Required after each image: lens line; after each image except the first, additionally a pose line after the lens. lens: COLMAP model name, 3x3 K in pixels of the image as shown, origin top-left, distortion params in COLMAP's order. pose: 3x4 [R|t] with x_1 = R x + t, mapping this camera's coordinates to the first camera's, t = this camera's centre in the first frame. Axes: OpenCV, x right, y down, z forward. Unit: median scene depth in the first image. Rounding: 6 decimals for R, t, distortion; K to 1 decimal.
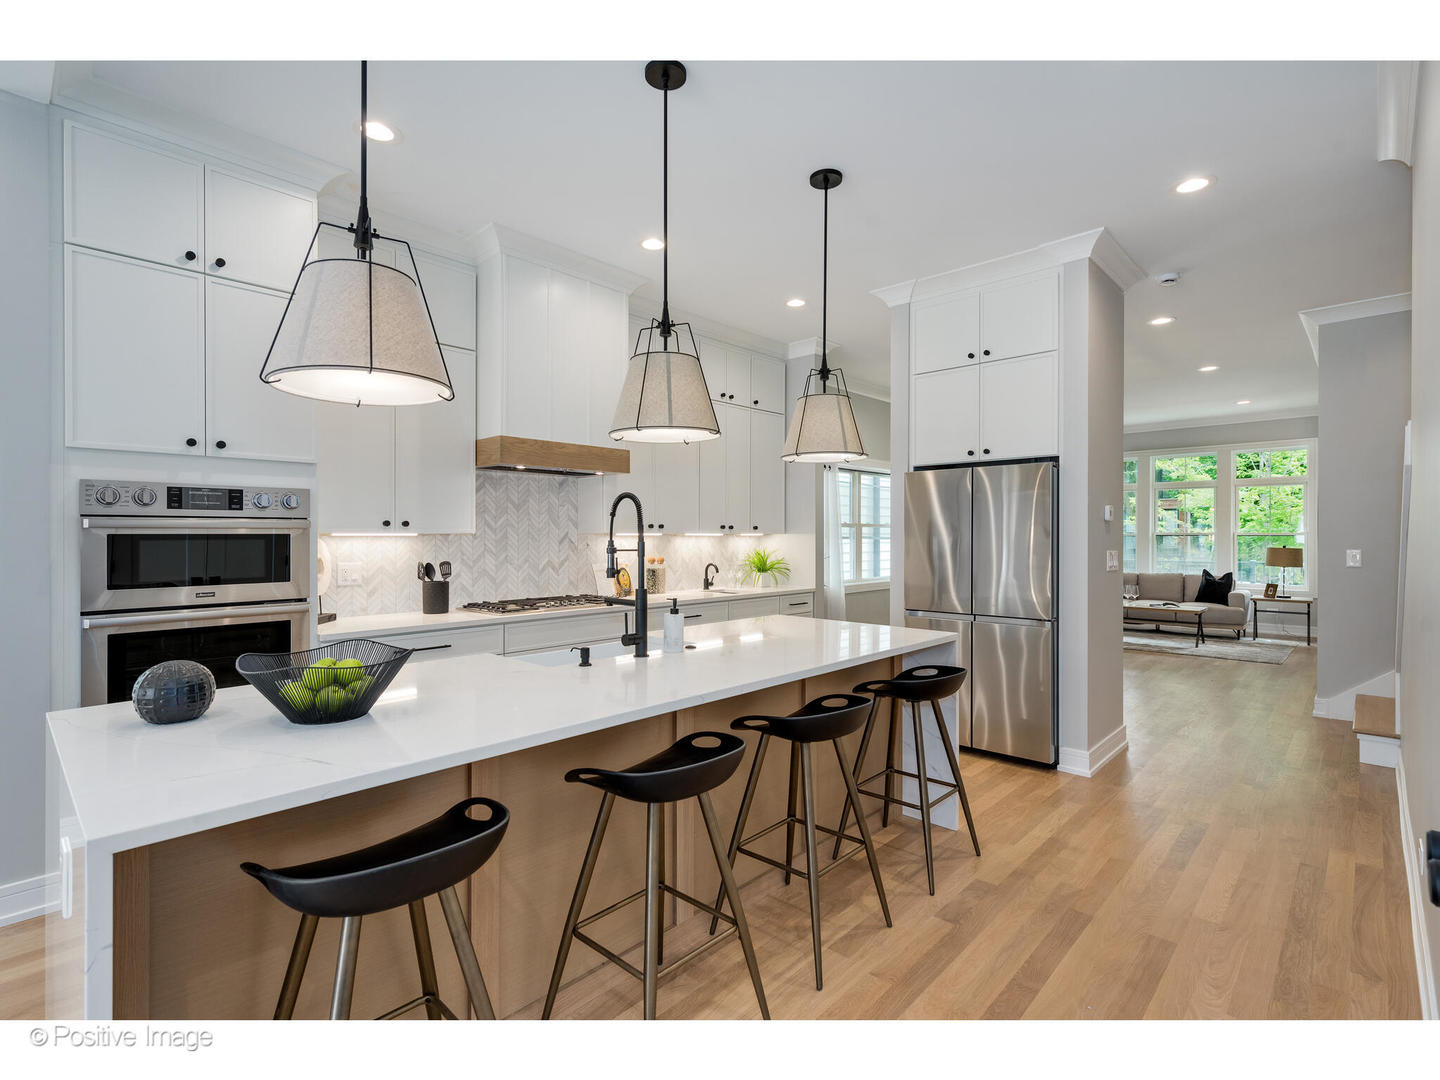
lens RADIAL K [[696.3, 0, 720.2], [0, 696.3, 533.2], [0, 0, 1]] dist [0.001768, 0.000134]
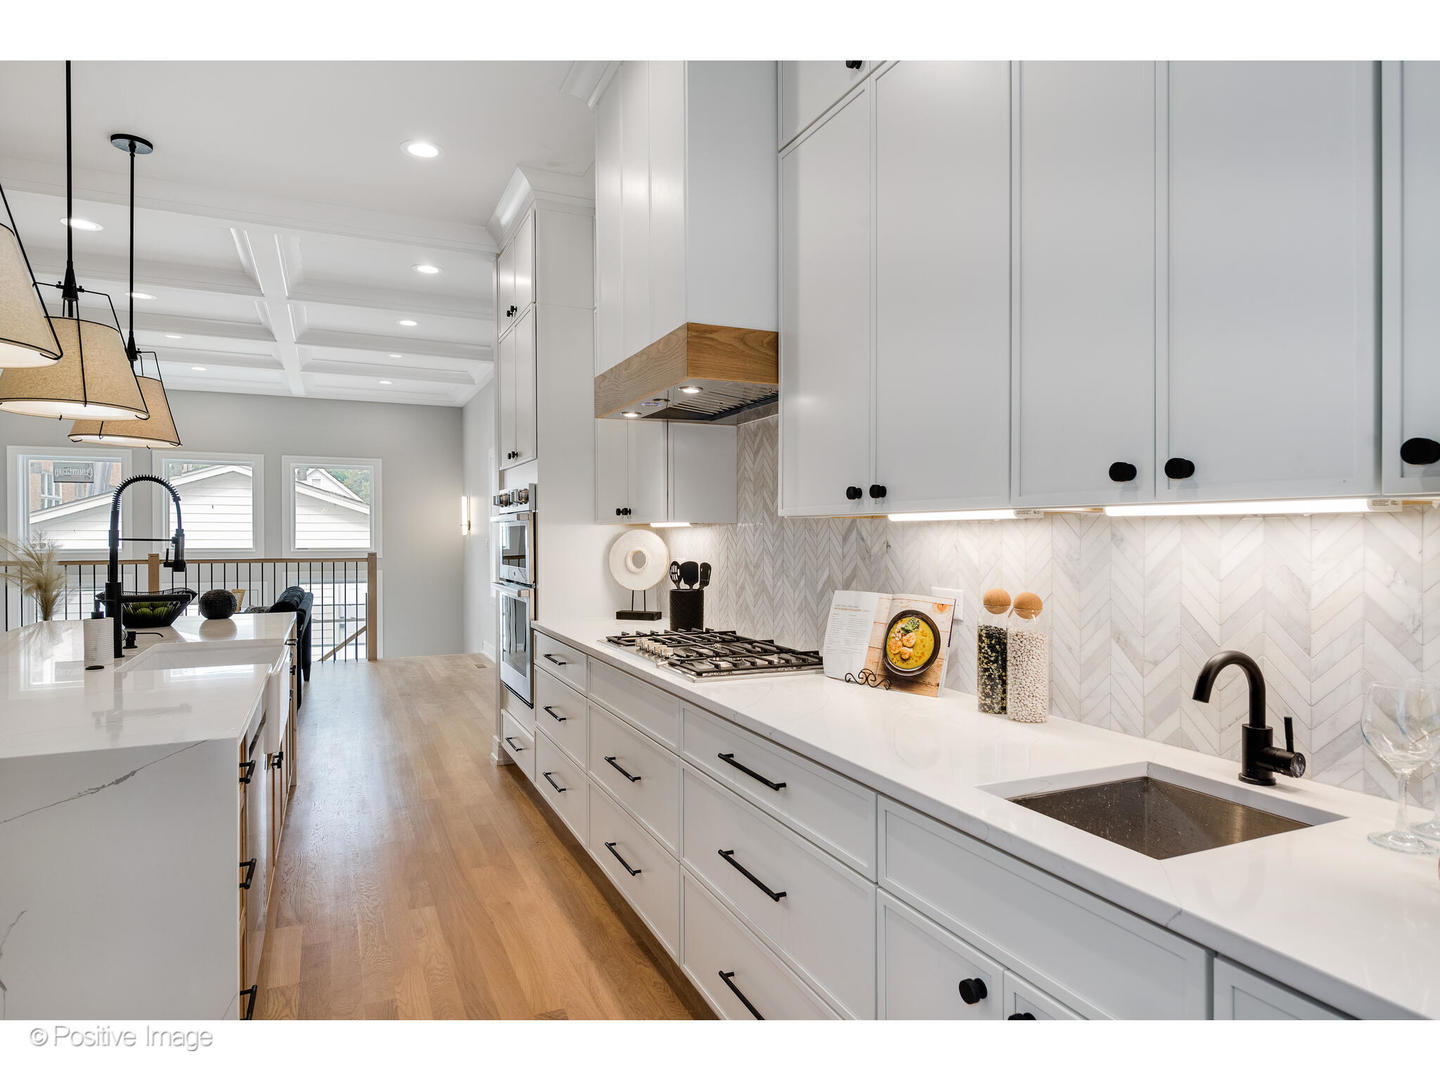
lens RADIAL K [[833.3, 0, 720.0], [0, 833.3, 540.0], [0, 0, 1]] dist [-0.001267, 0.000615]
pose [[-0.372770, 0.007776, -0.927891, 0.418366], [0.001742, 0.999969, 0.007680, 0.013059], [0.927922, 0.001246, -0.372772, 1.495359]]
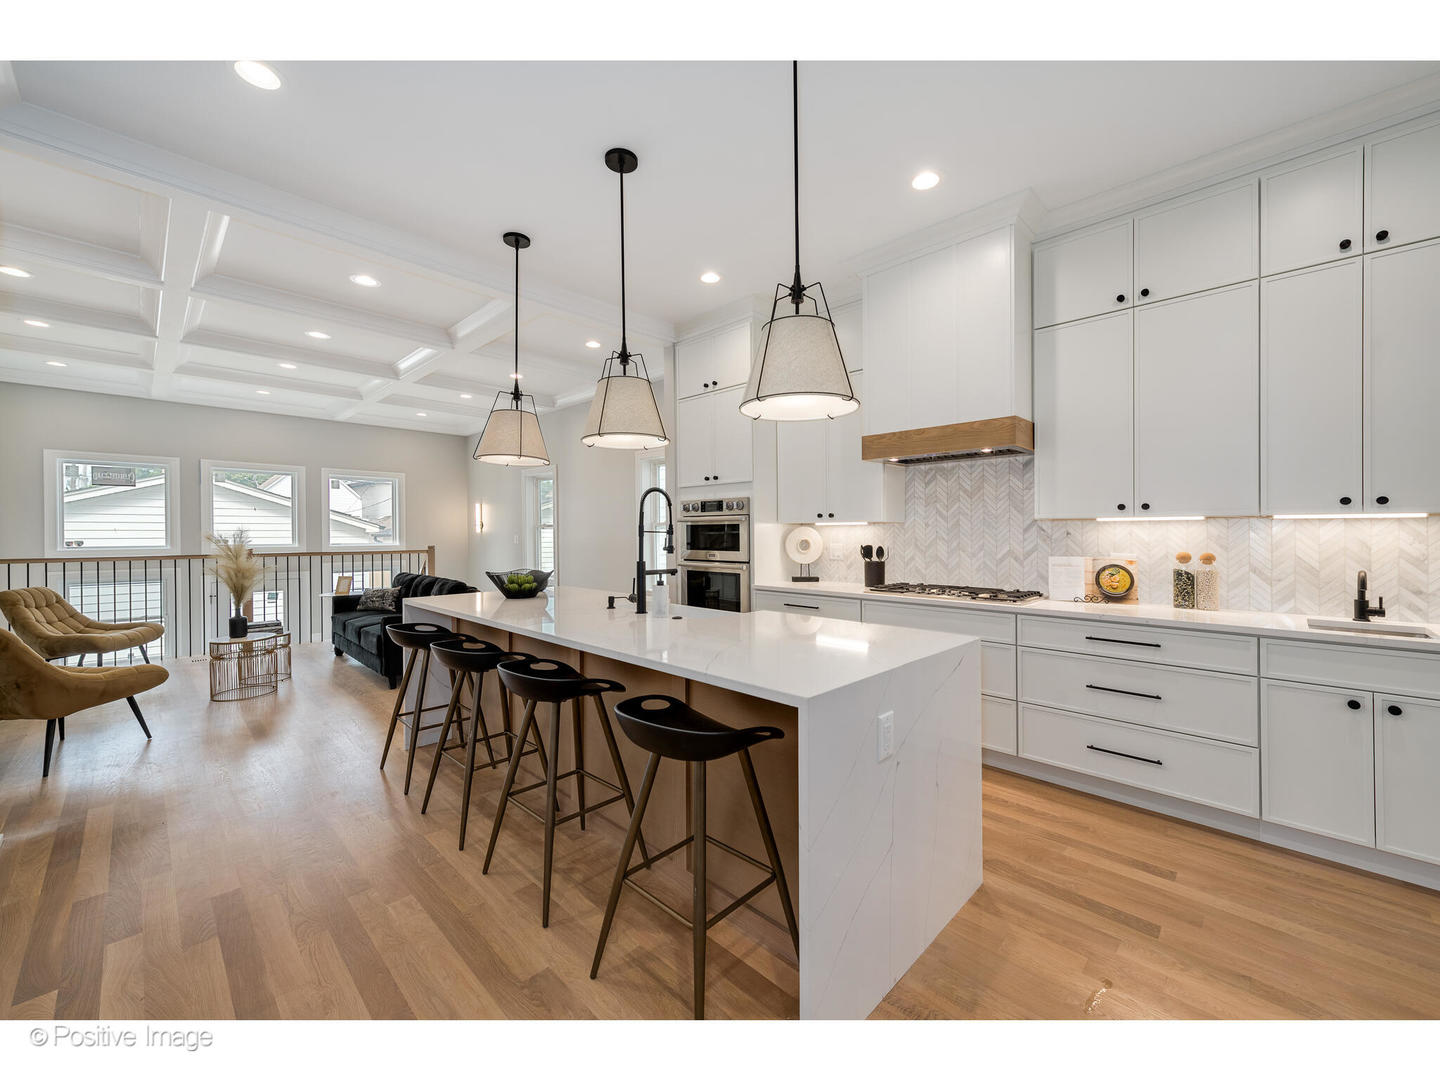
lens RADIAL K [[567.5, 0, 722.9], [0, 567.5, 540.5], [0, 0, 1]] dist [0.002205, 0.000225]
pose [[-0.017886, 0.014642, -0.999733, 0.663430], [0.004420, 0.999884, 0.014565, 0.018358], [0.999830, -0.004159, -0.017948, 0.829738]]
